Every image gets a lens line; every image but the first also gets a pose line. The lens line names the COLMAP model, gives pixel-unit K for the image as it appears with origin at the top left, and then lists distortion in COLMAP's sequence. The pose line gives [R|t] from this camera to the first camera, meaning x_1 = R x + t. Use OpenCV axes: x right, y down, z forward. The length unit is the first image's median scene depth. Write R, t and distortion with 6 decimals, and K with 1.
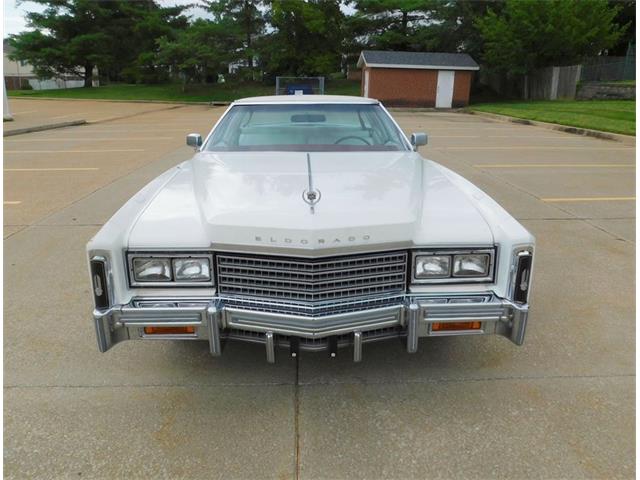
lens RADIAL K [[484.4, 0, 328.0], [0, 484.4, 226.2], [0, 0, 1]] dist [-0.056379, 0.026665]
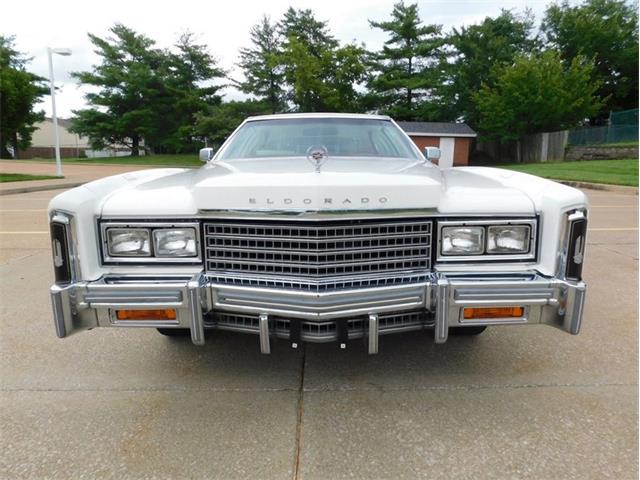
lens RADIAL K [[429.6, 0, 330.3], [0, 429.6, 240.1], [0, 0, 1]] dist [-0.074791, 0.056512]
pose [[0.999563, -0.001743, -0.029499, 0.009235], [-0.001023, 0.995620, -0.093486, 0.133045], [0.029533, 0.093476, 0.995183, 0.228462]]
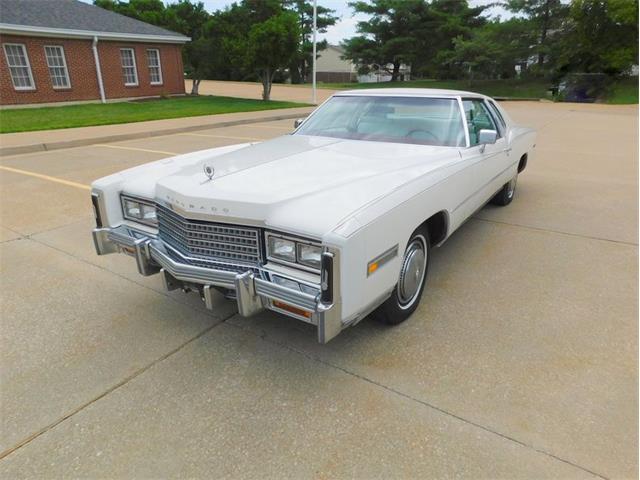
lens RADIAL K [[429.6, 0, 330.6], [0, 429.6, 237.9], [0, 0, 1]] dist [-0.074791, 0.056512]
pose [[0.809800, 0.198026, -0.552277, 0.726475], [-0.159294, 0.980168, 0.117881, -0.061003], [0.564667, -0.007486, 0.825285, 0.234326]]
